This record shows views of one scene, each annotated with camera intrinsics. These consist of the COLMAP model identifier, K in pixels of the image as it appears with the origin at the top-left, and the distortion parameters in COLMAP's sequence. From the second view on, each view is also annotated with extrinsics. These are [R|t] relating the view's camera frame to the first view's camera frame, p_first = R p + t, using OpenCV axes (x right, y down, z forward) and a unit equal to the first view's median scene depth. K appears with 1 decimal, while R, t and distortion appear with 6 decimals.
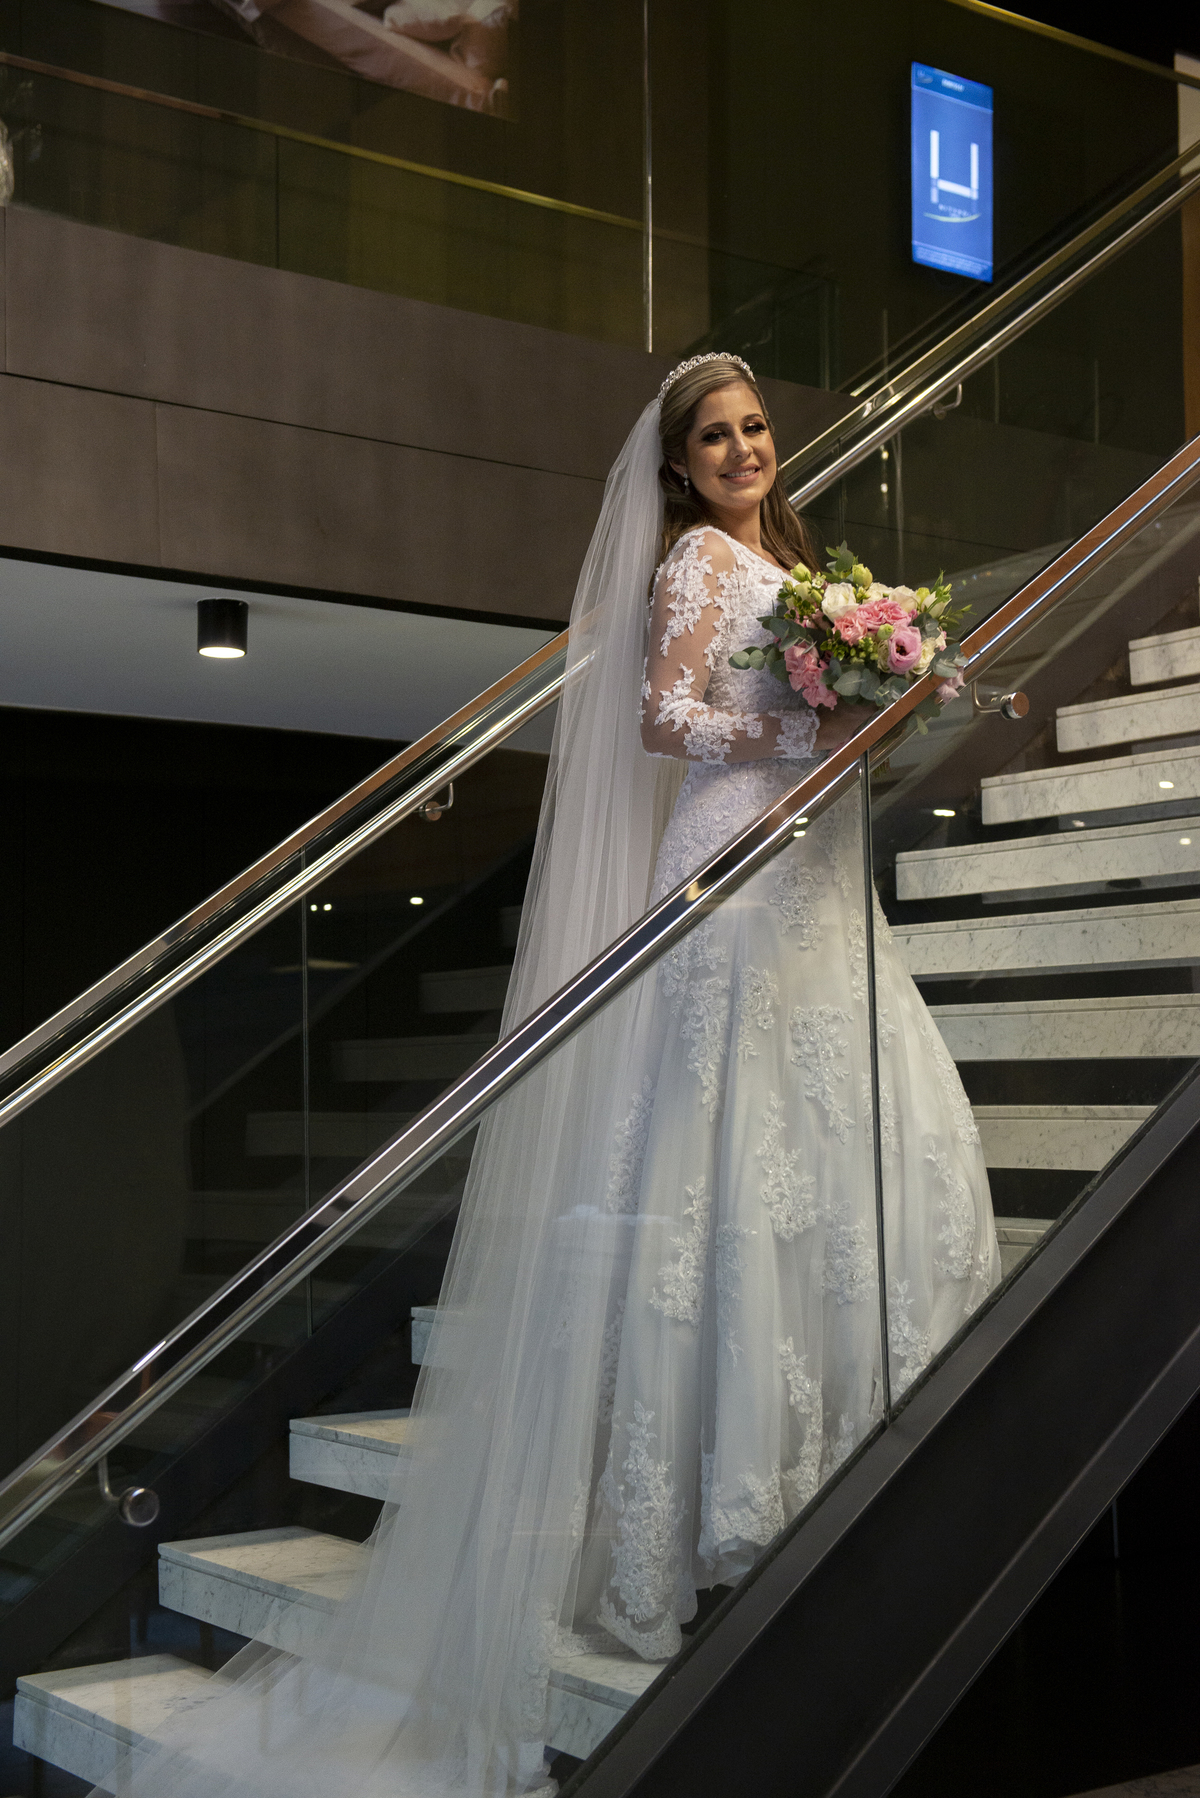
lens RADIAL K [[2683.1, 0, 600.0], [0, 2683.1, 899.0], [0, 0, 1]] dist [-0.608405, 3.123705]
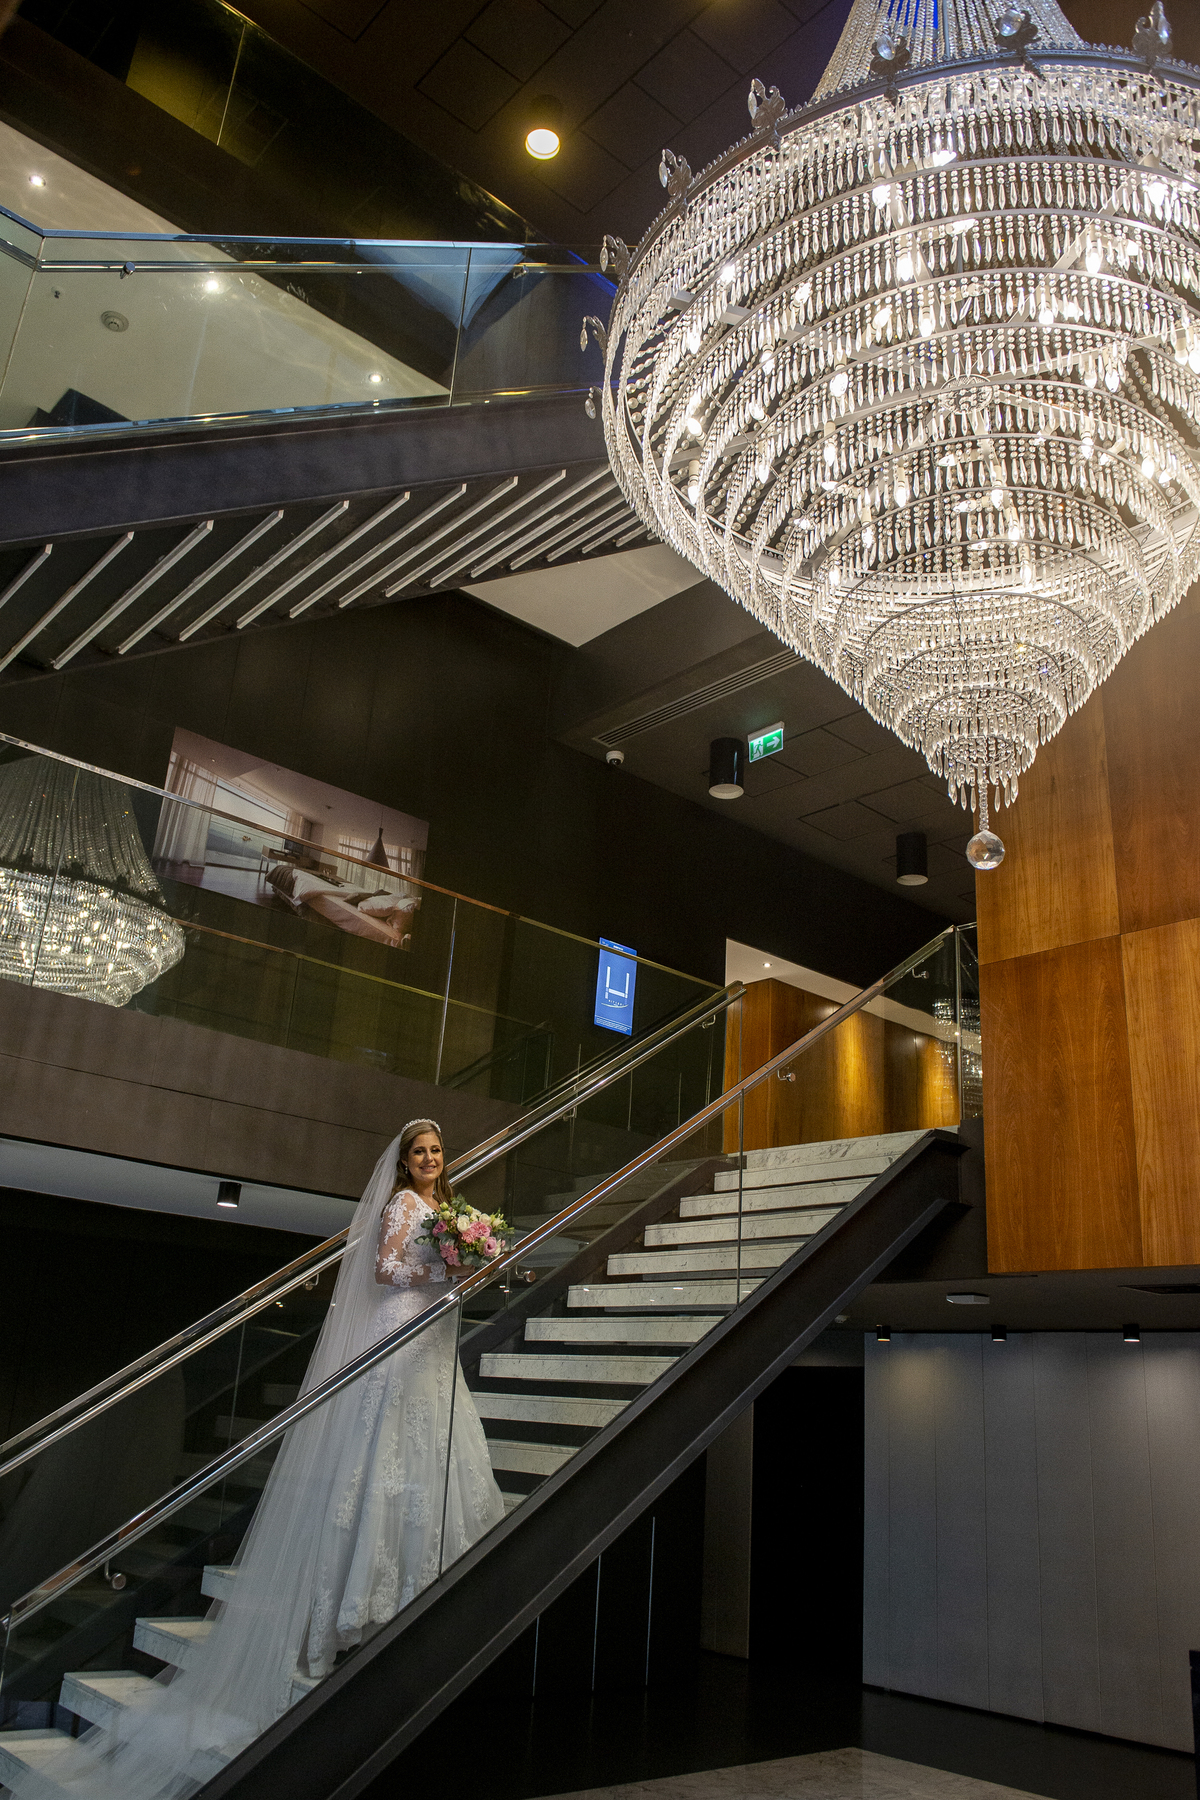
lens RADIAL K [[1386.2, 0, 600.0], [0, 1386.2, 900.0], [0, 0, 1]] dist [-0.088536, 0.005863]
pose [[0.994602, 0.091134, 0.049613, 0.125298], [-0.074283, 0.959201, -0.272794, -0.060944], [-0.072450, 0.267636, 0.960793, -0.316037]]
